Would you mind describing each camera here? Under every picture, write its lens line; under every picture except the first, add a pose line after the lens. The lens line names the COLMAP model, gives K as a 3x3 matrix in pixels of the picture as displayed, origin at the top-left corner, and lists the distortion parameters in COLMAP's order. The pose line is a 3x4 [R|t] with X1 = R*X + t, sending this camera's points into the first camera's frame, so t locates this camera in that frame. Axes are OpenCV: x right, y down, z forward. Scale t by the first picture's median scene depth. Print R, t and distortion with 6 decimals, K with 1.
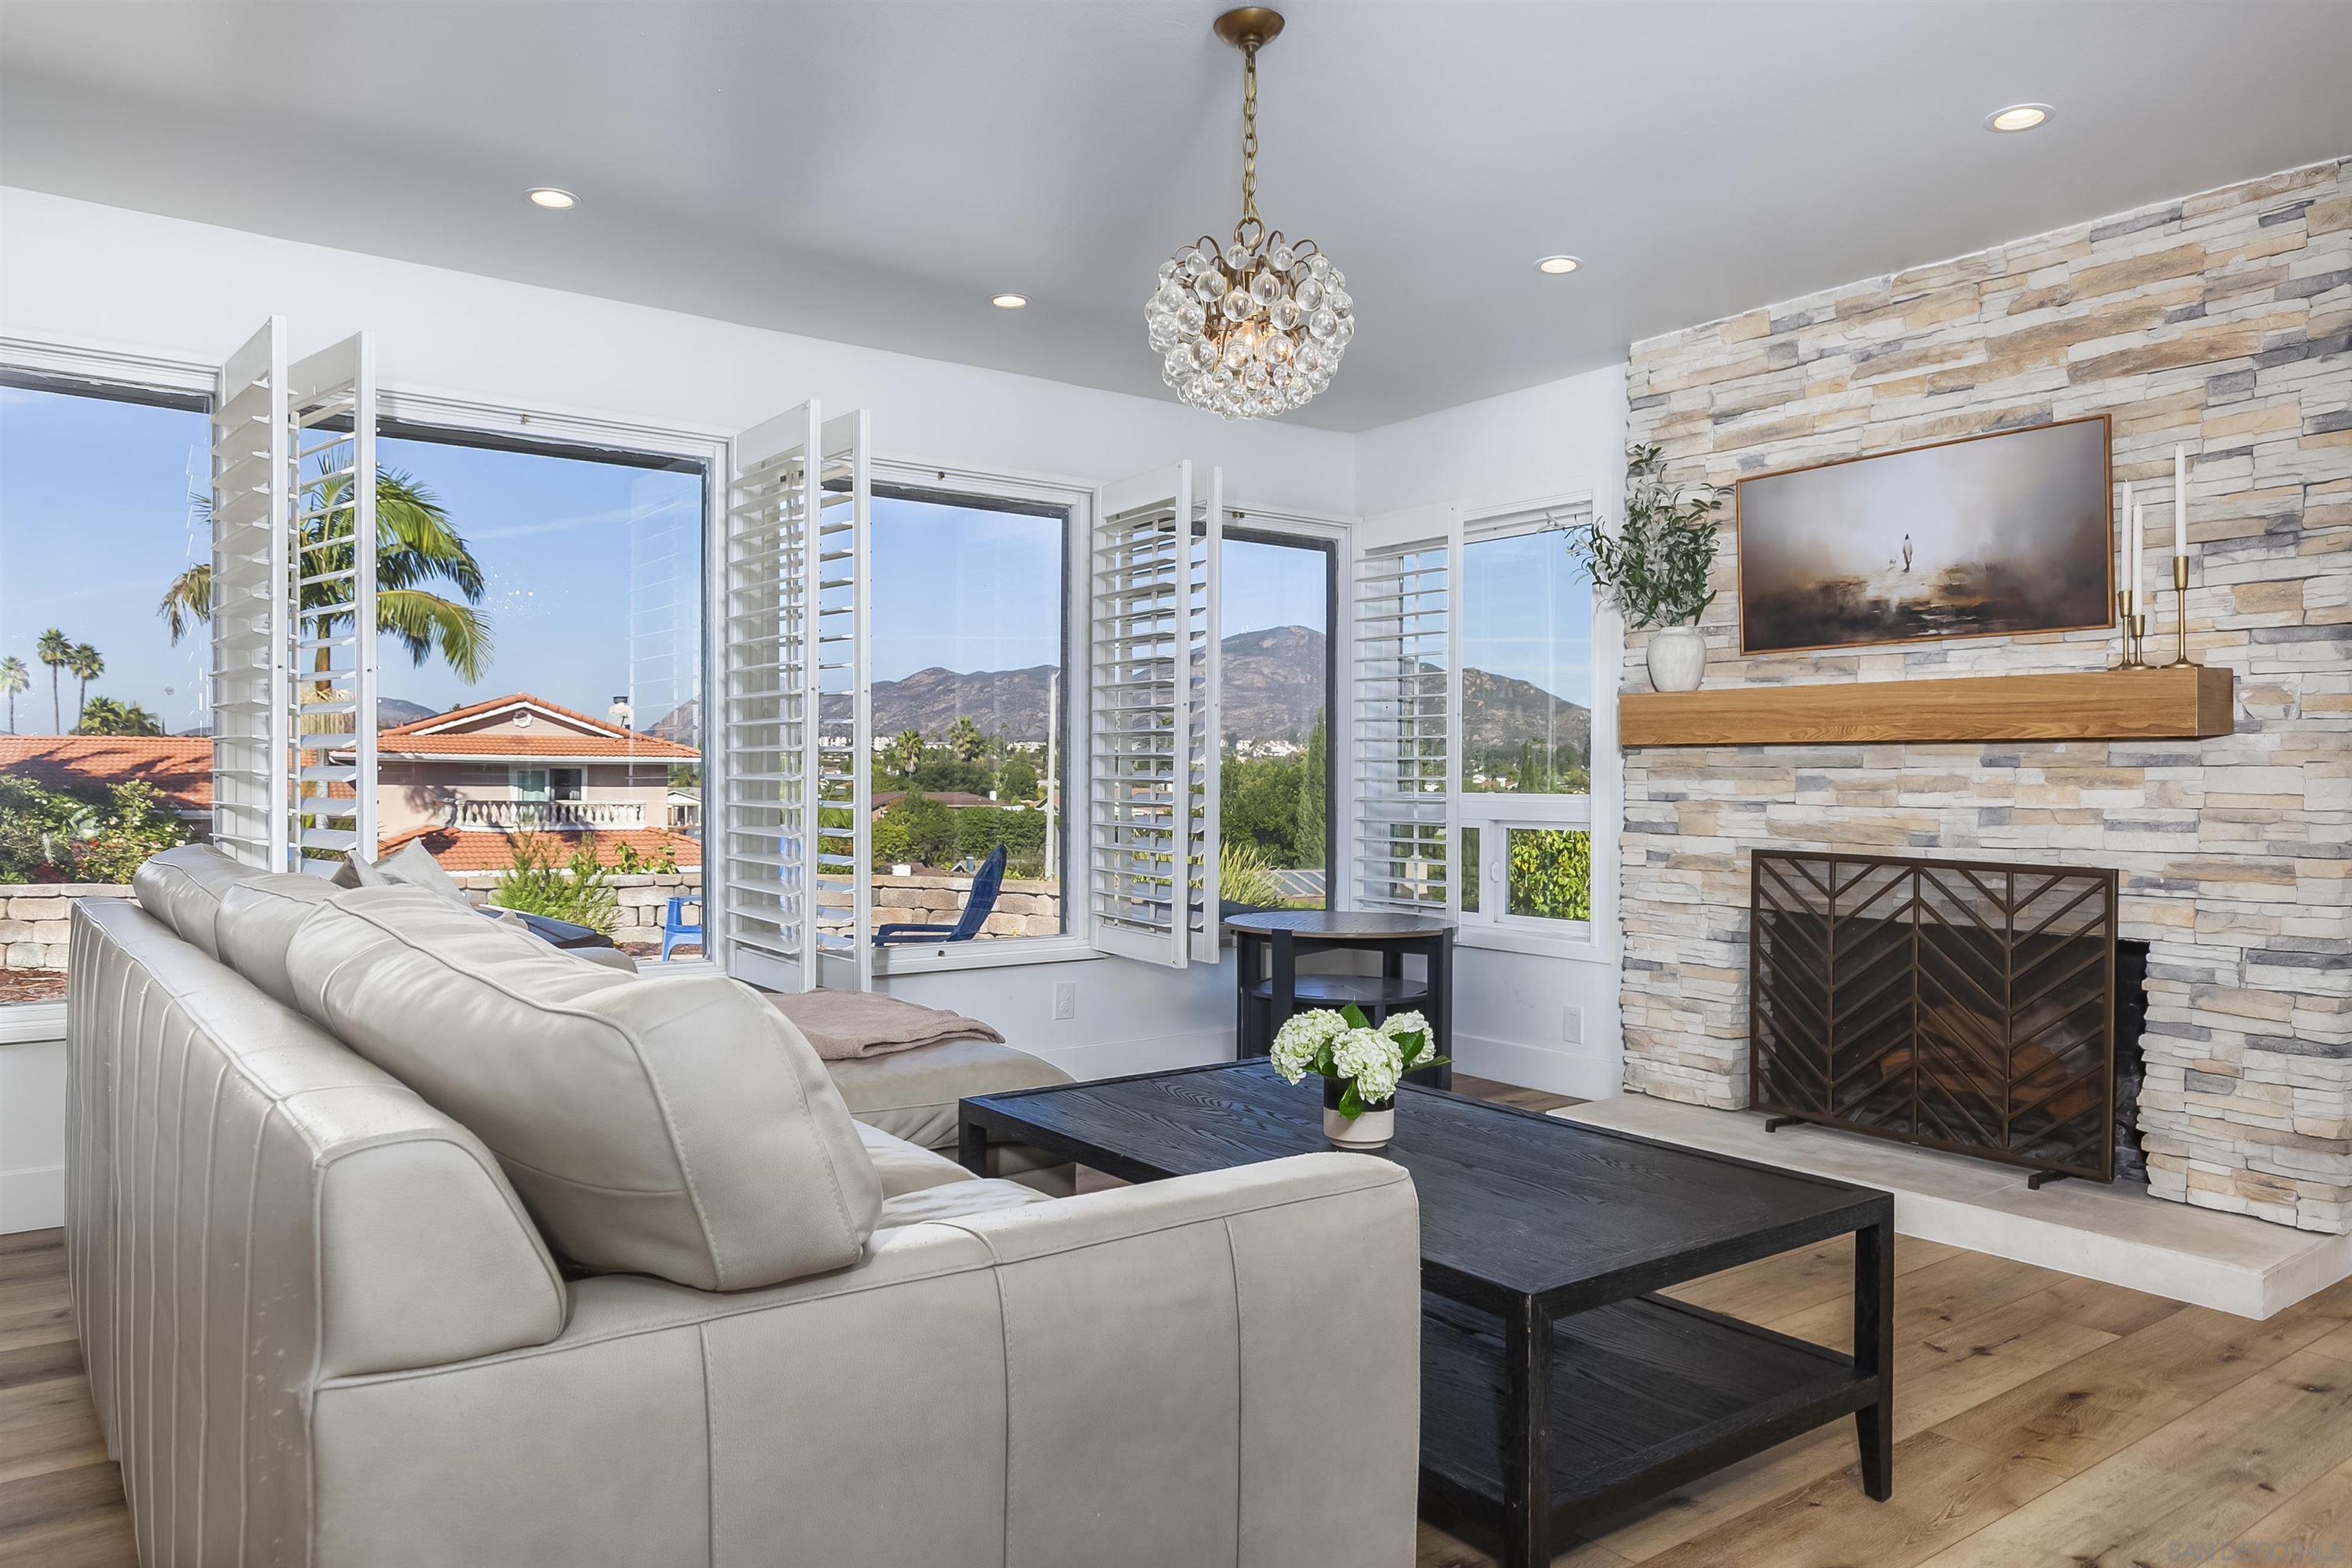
lens RADIAL K [[1579.9, 0, 1177.5], [0, 1579.9, 772.1], [0, 0, 1]] dist [0.000923, 0.003101]
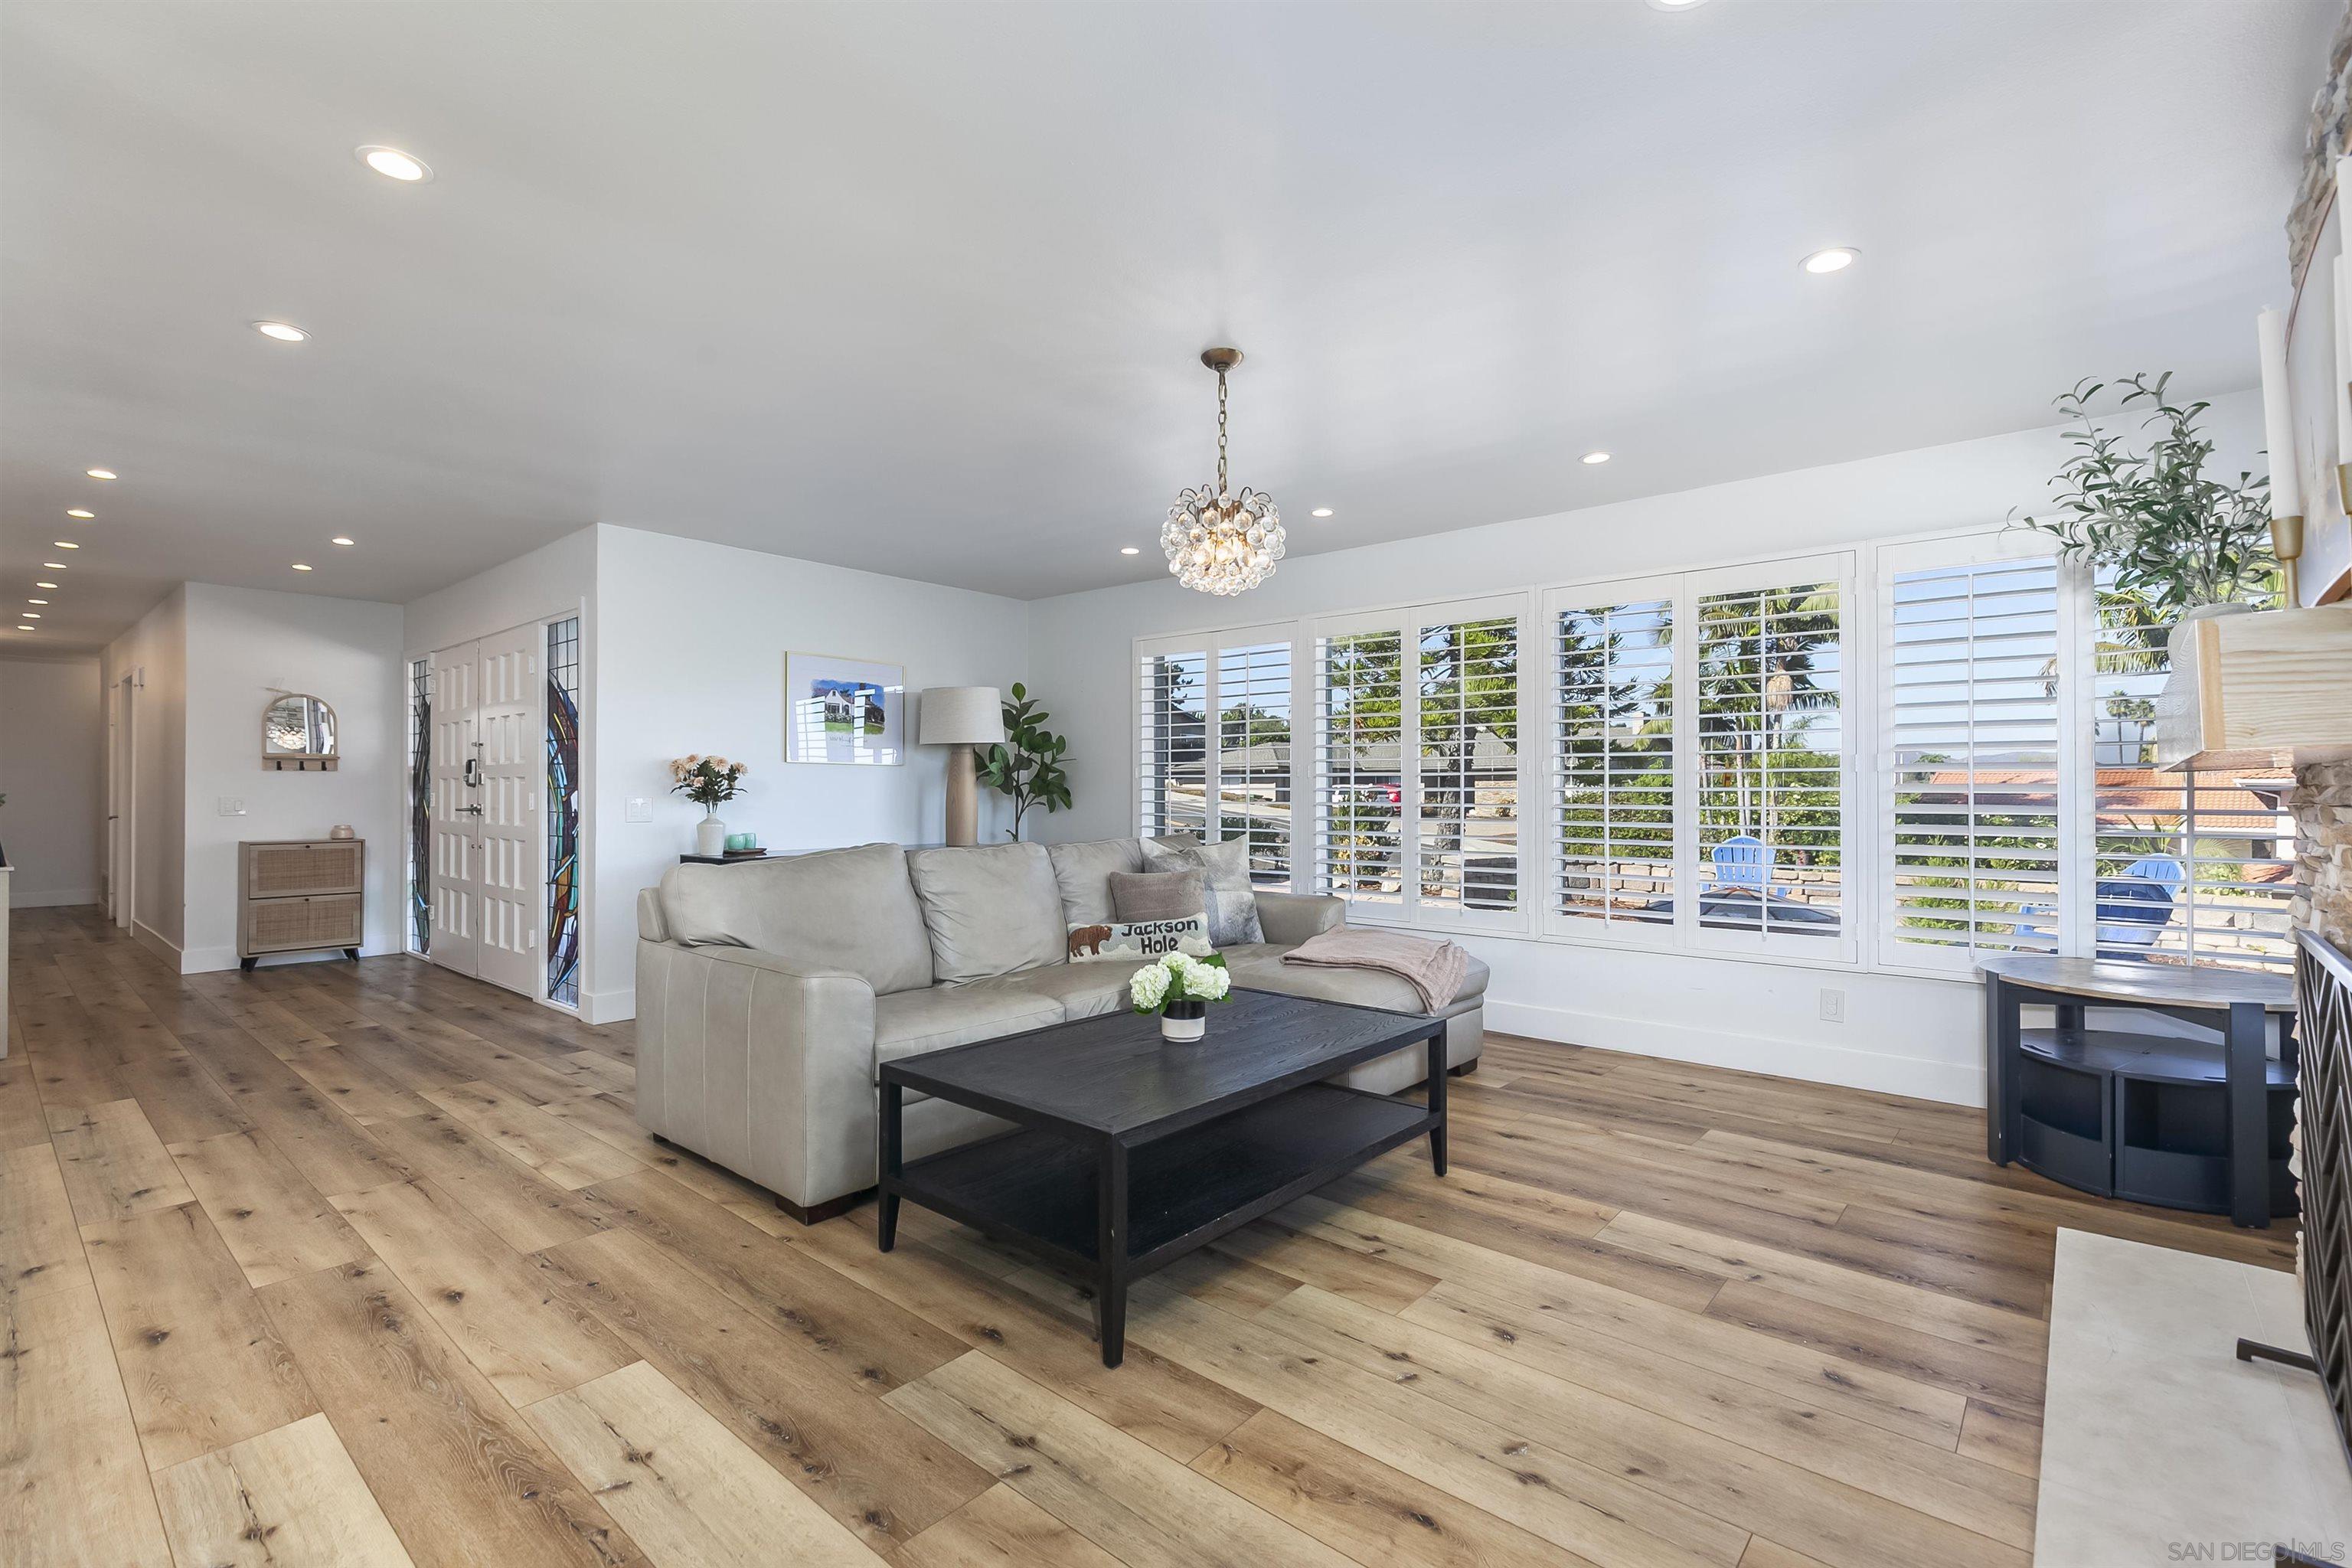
lens RADIAL K [[1070.4, 0, 1178.3], [0, 1070.4, 781.2], [0, 0, 1]] dist [0.008383, -0.001823]
pose [[0.209937, -0.010655, -0.977657, 0.843229], [-0.002032, 0.999934, -0.011334, -0.007055], [0.977713, 0.004366, 0.209902, 0.552308]]
